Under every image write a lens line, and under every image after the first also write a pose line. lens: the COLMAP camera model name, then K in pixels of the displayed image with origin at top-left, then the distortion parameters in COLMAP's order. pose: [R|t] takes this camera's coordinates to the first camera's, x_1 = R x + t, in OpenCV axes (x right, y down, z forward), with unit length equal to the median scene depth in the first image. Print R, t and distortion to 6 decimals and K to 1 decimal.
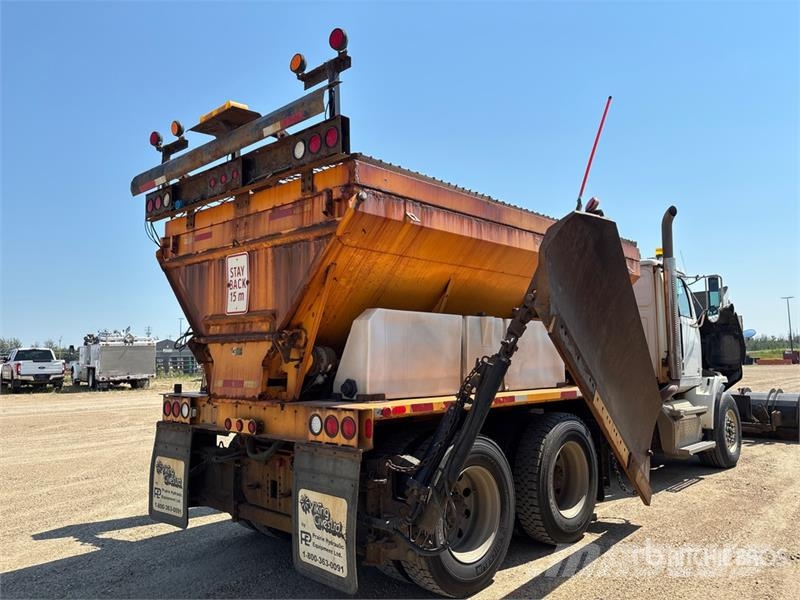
lens RADIAL K [[609.7, 0, 412.2], [0, 609.7, 296.7], [0, 0, 1]] dist [0.039457, -0.004444]
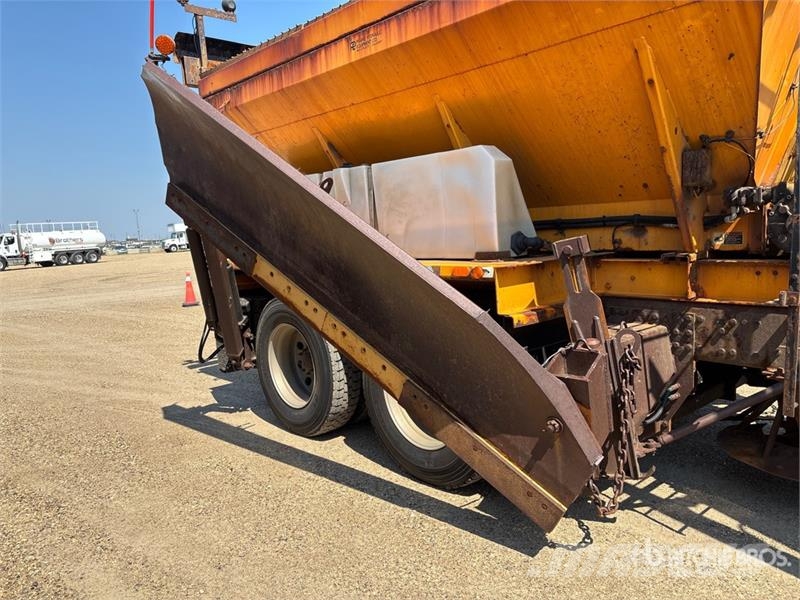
lens RADIAL K [[603.3, 0, 401.2], [0, 603.3, 306.5], [0, 0, 1]] dist [0.040351, -0.007861]
pose [[-0.091119, 0.143405, -0.985460, 1.196486], [0.142691, 0.981246, 0.129598, 0.152922], [0.985564, -0.128808, -0.109873, 1.422561]]
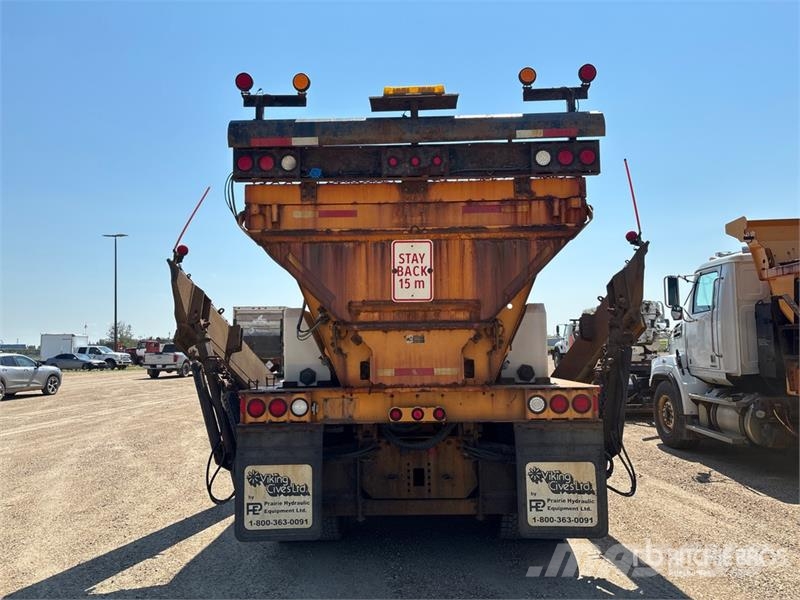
lens RADIAL K [[603.3, 0, 401.2], [0, 603.3, 306.5], [0, 0, 1]] dist [0.040351, -0.007861]
pose [[0.747051, 0.046300, 0.663152, -1.017667], [-0.054229, 0.998491, -0.008623, 0.049233], [-0.662551, -0.029520, 0.748435, 0.315461]]
